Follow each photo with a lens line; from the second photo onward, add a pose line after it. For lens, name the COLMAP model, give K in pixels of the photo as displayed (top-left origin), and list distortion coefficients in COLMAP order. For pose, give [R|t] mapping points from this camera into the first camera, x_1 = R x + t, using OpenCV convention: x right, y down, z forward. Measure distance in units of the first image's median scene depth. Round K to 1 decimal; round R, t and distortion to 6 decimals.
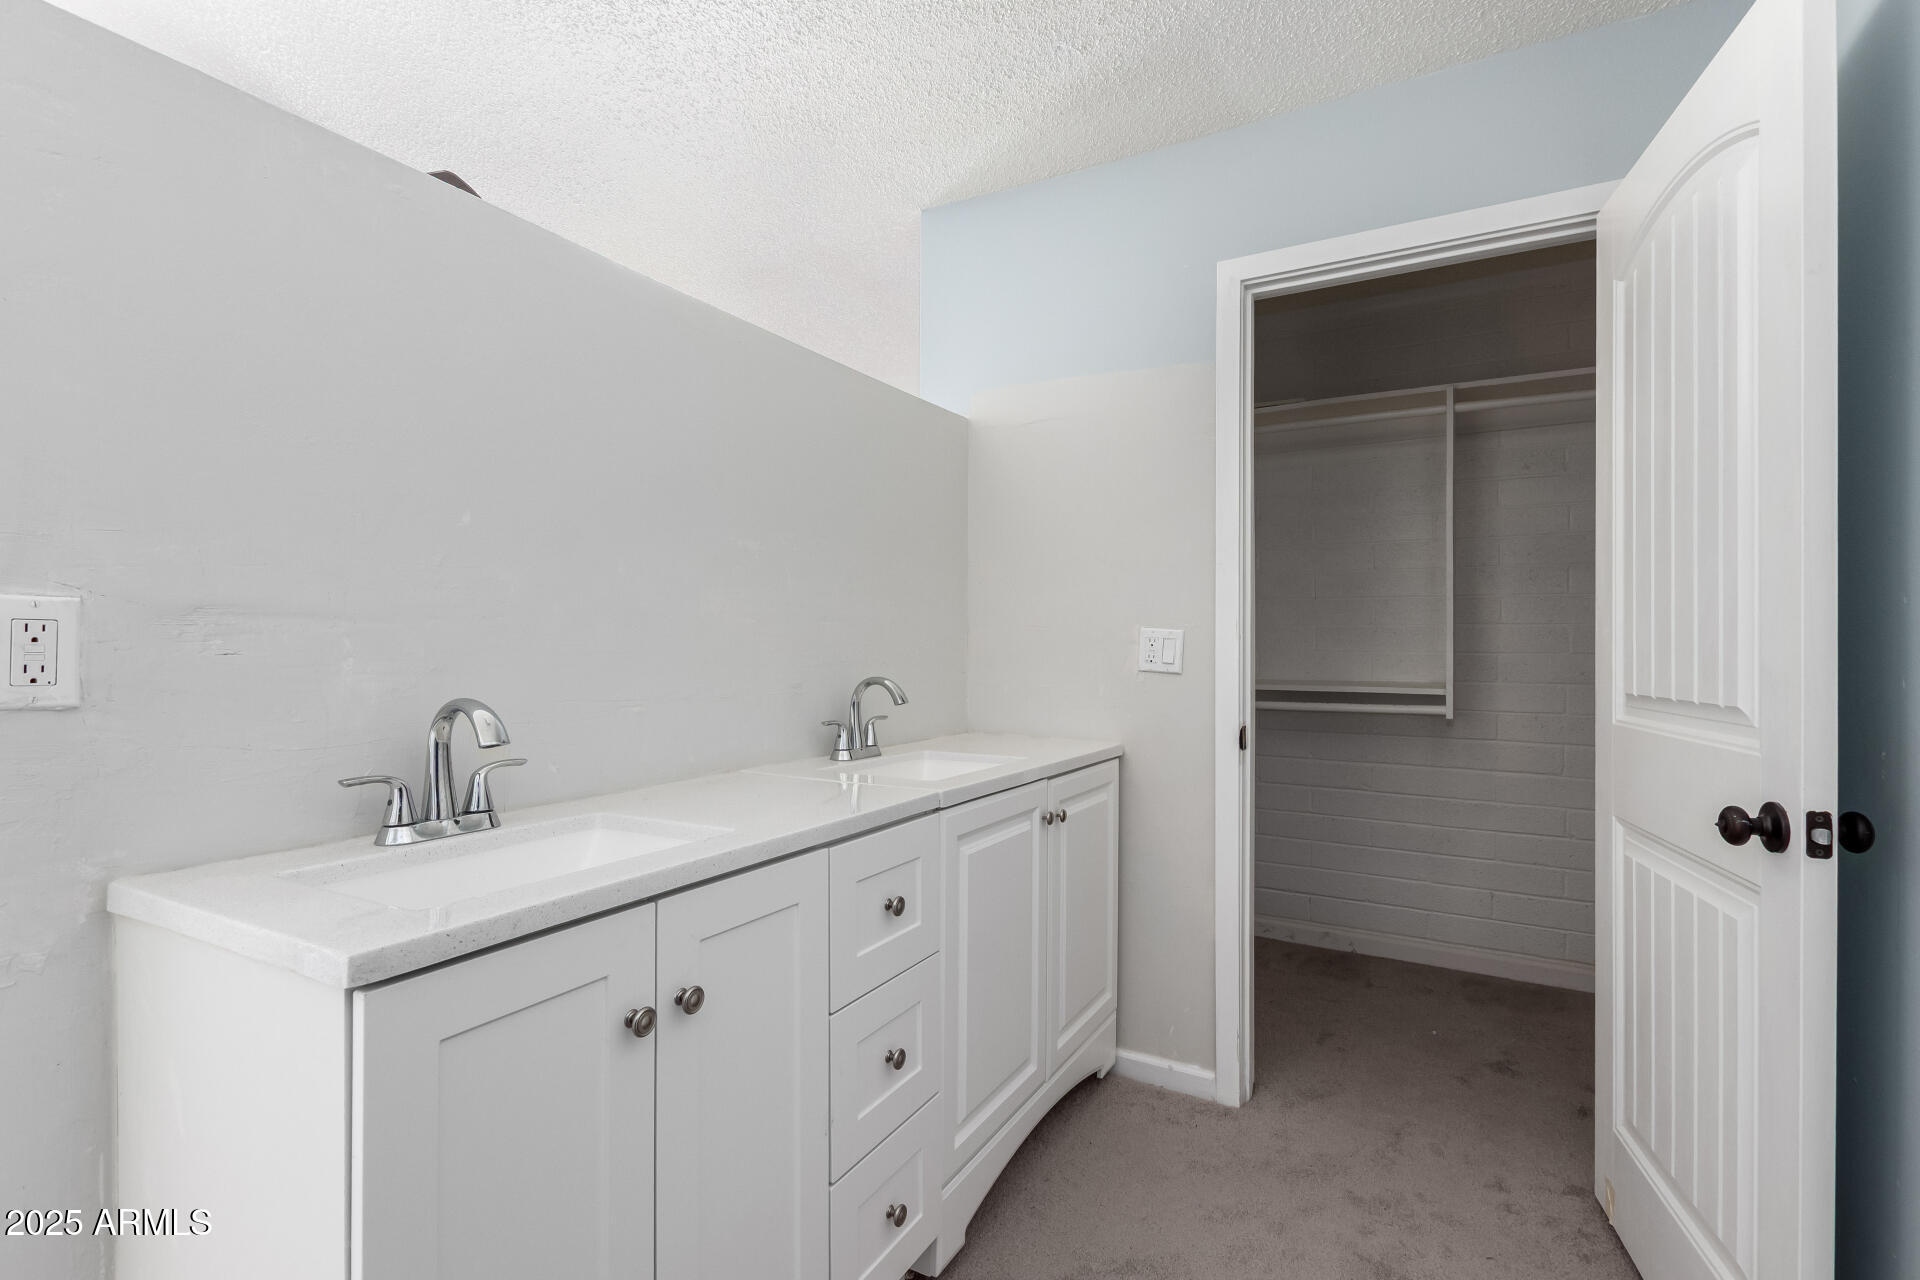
lens RADIAL K [[880.8, 0, 961.1], [0, 880.8, 644.9], [0, 0, 1]] dist [0.007566, -0.002732]
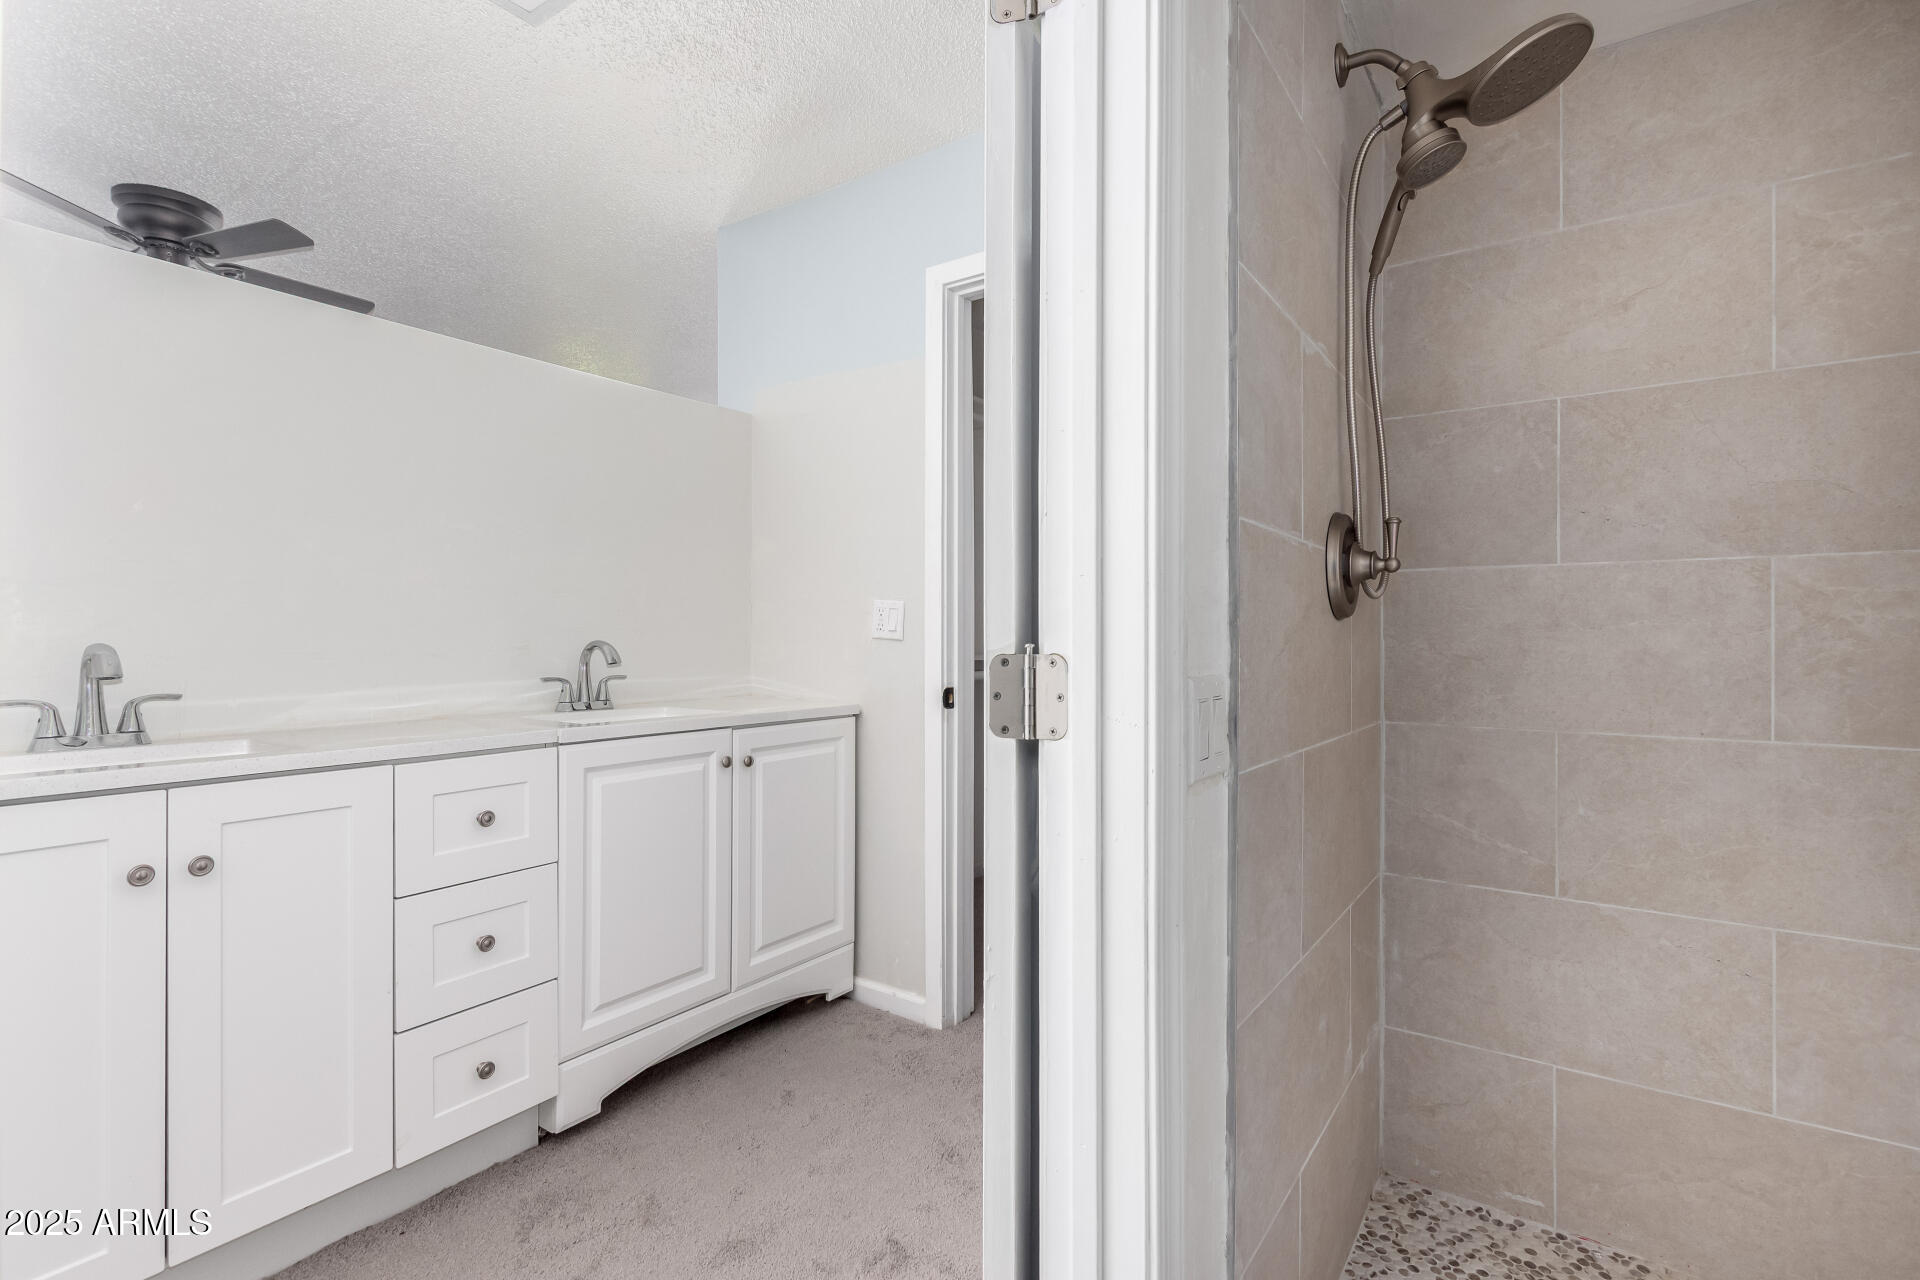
lens RADIAL K [[880.8, 0, 961.0], [0, 880.8, 636.7], [0, 0, 1]] dist [0.007566, -0.002732]
pose [[0.995695, -0.001650, -0.092681, 0.438445], [0.001964, 0.999993, 0.003304, 0.025557], [0.092675, -0.003471, 0.995690, -0.101064]]
